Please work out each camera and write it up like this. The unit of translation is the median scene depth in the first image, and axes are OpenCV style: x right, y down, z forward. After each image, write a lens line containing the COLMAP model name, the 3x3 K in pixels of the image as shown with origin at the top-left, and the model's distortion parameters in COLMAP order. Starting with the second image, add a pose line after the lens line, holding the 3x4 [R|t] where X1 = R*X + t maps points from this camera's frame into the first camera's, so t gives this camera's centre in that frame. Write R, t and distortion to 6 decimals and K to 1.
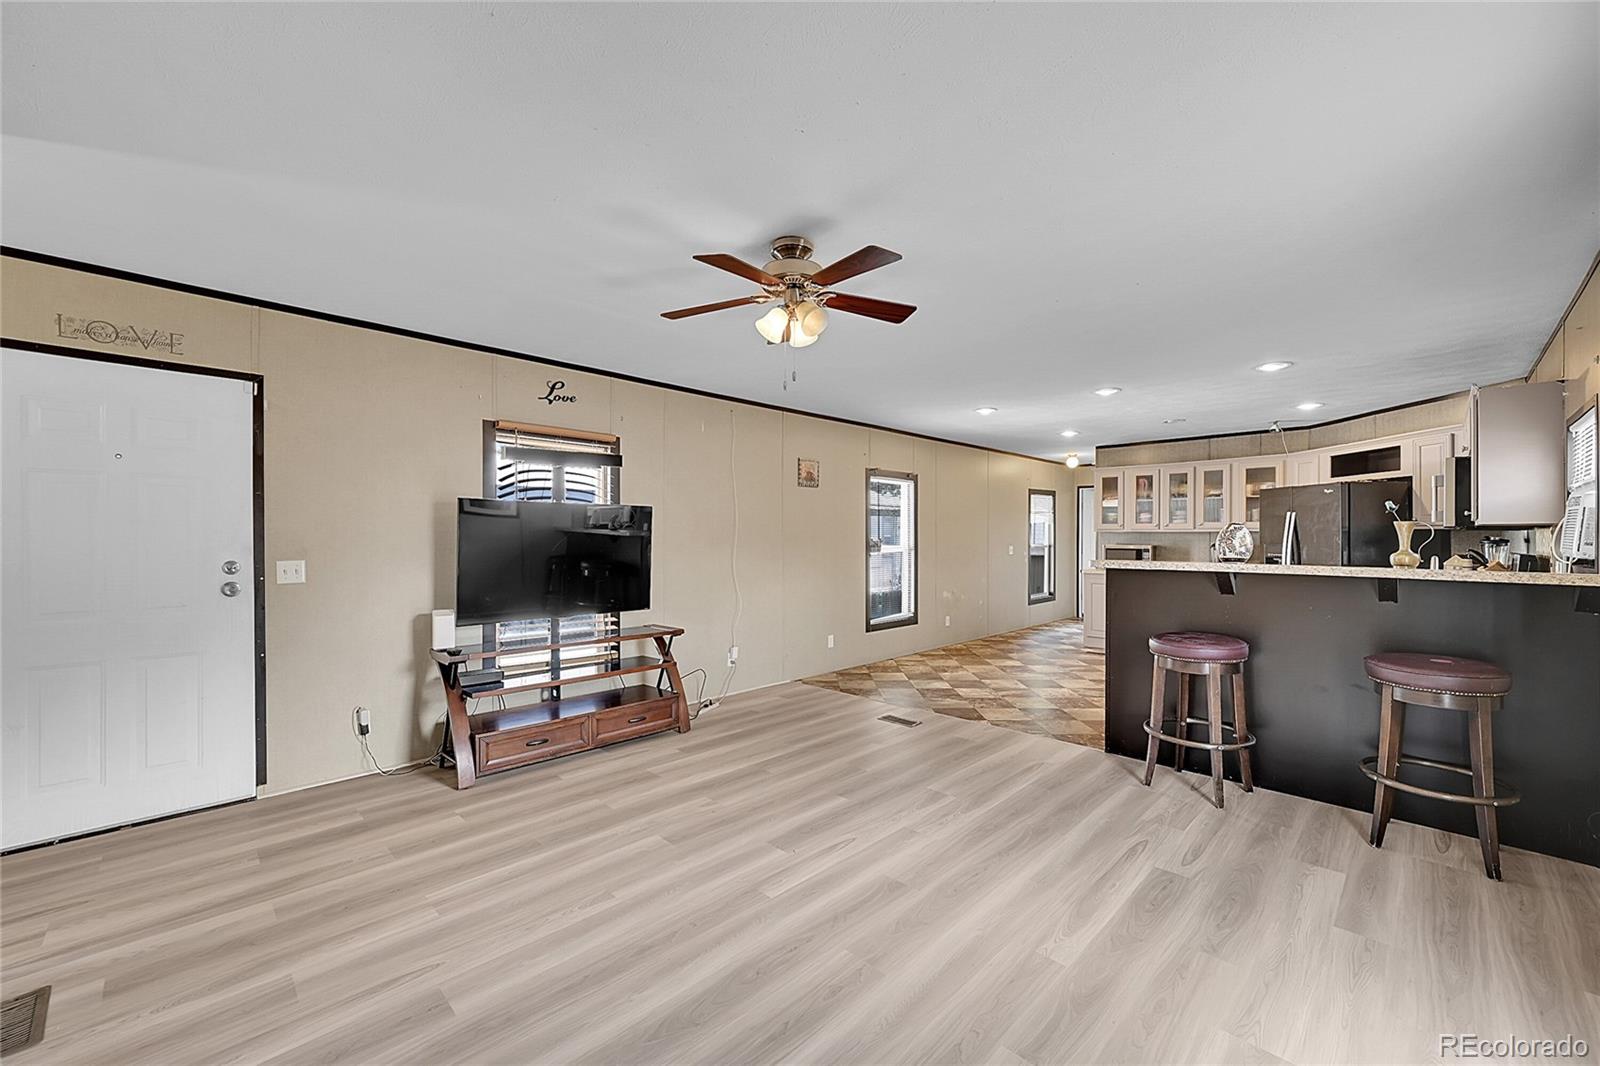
lens RADIAL K [[654.9, 0, 792.8], [0, 654.9, 539.9], [0, 0, 1]] dist [0.001453, 0.000151]
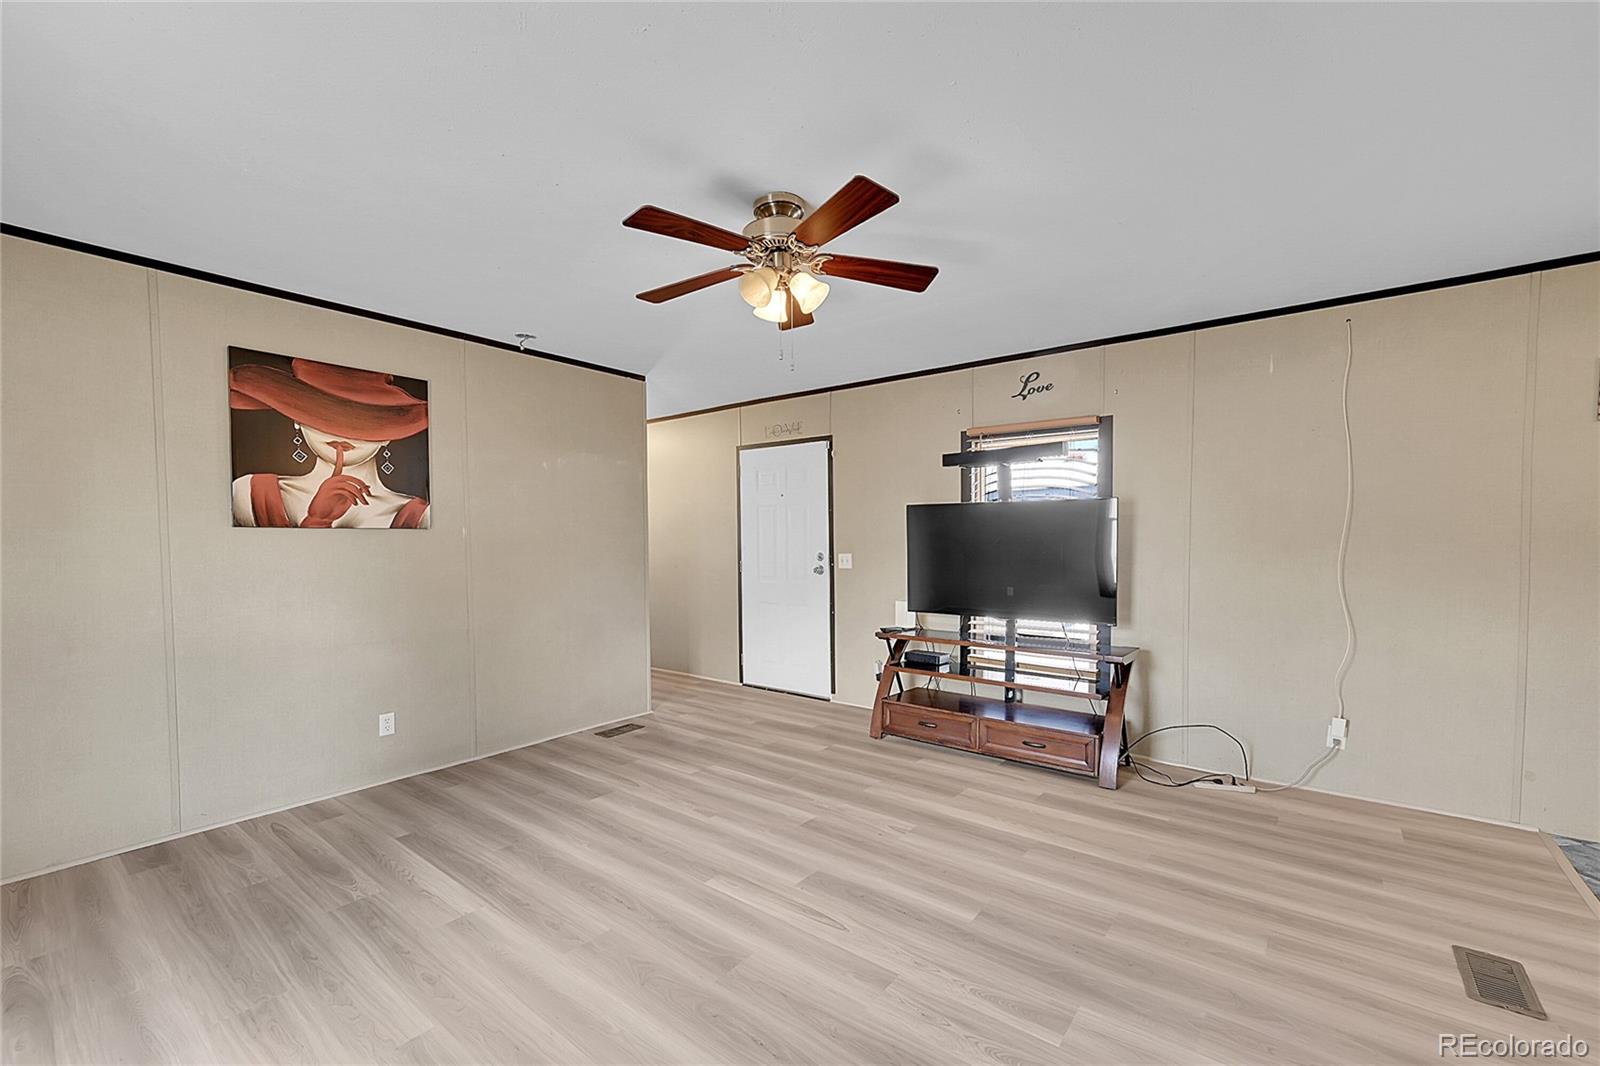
lens RADIAL K [[654.9, 0, 843.0], [0, 654.9, 566.4], [0, 0, 1]] dist [0.001453, 0.000151]
pose [[0.133592, 0.039833, -0.990236, 0.729740], [0.000756, 0.999188, 0.040295, -0.000077], [0.991036, -0.006132, 0.133453, 0.782032]]
